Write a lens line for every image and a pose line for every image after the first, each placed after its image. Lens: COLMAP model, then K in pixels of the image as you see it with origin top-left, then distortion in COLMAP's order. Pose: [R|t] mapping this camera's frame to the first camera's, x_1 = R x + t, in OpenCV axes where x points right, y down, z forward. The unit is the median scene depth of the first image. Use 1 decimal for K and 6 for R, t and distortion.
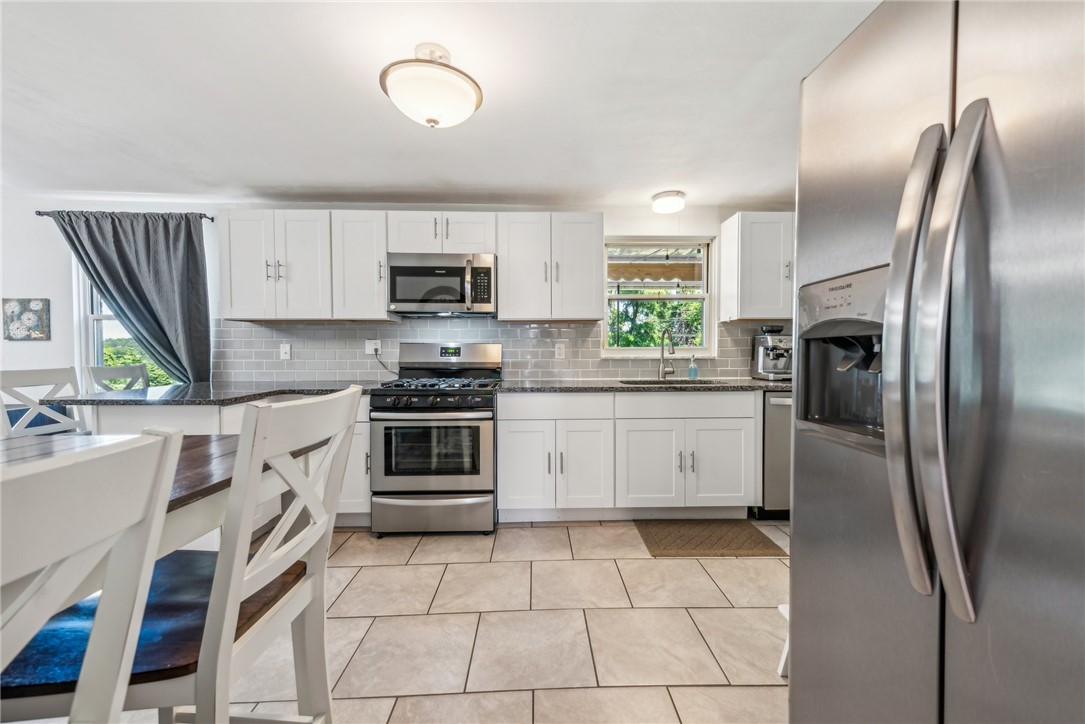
lens RADIAL K [[436.8, 0, 545.9], [0, 436.8, 359.6], [0, 0, 1]] dist [0.010052, -0.001300]
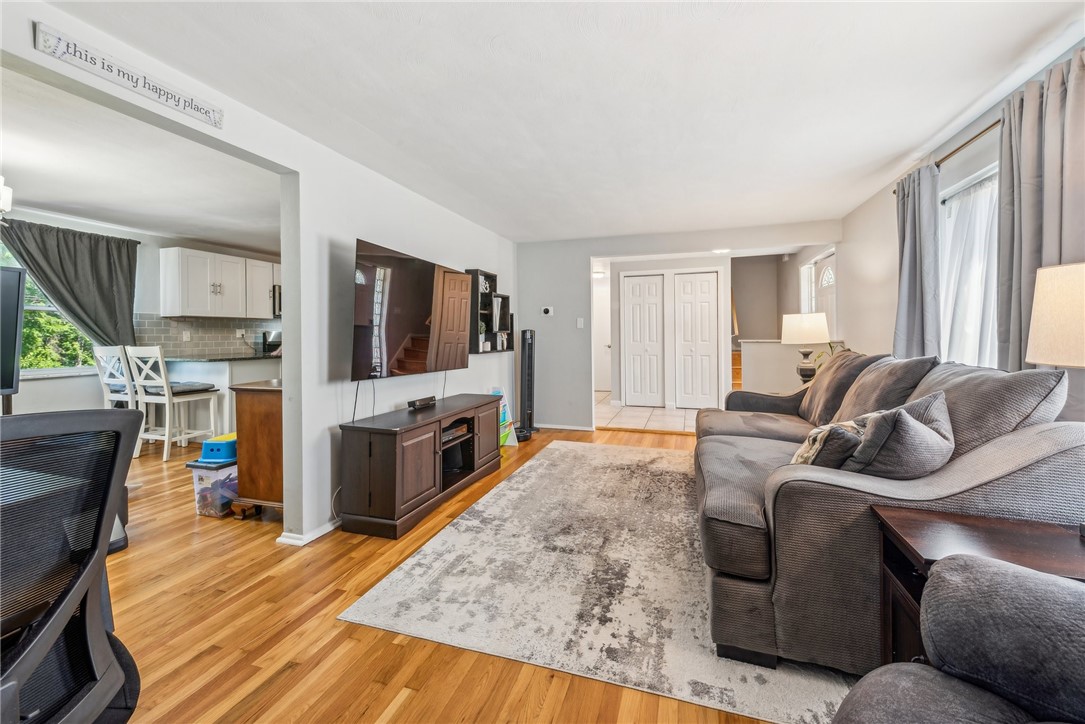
lens RADIAL K [[436.8, 0, 542.5], [0, 436.8, 336.7], [0, 0, 1]] dist [0.010052, -0.001300]
pose [[0.332861, -0.005528, 0.942960, -1.711034], [0.029682, 0.999549, -0.004618, 0.029381], [-0.942509, 0.029526, 0.332875, -0.729780]]
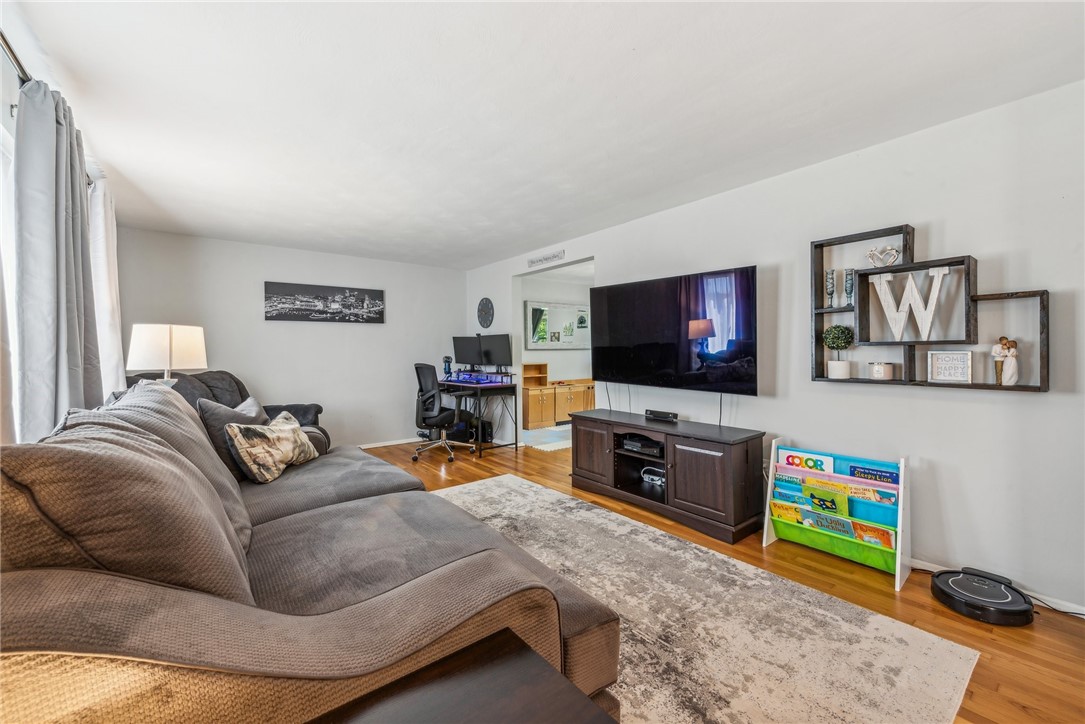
lens RADIAL K [[436.8, 0, 546.0], [0, 436.8, 358.2], [0, 0, 1]] dist [0.010052, -0.001300]
pose [[0.608881, 0.006041, -0.793238, -0.263837], [-0.009536, 0.999954, 0.000295, 0.034173], [0.793204, 0.007384, 0.608911, -0.975521]]
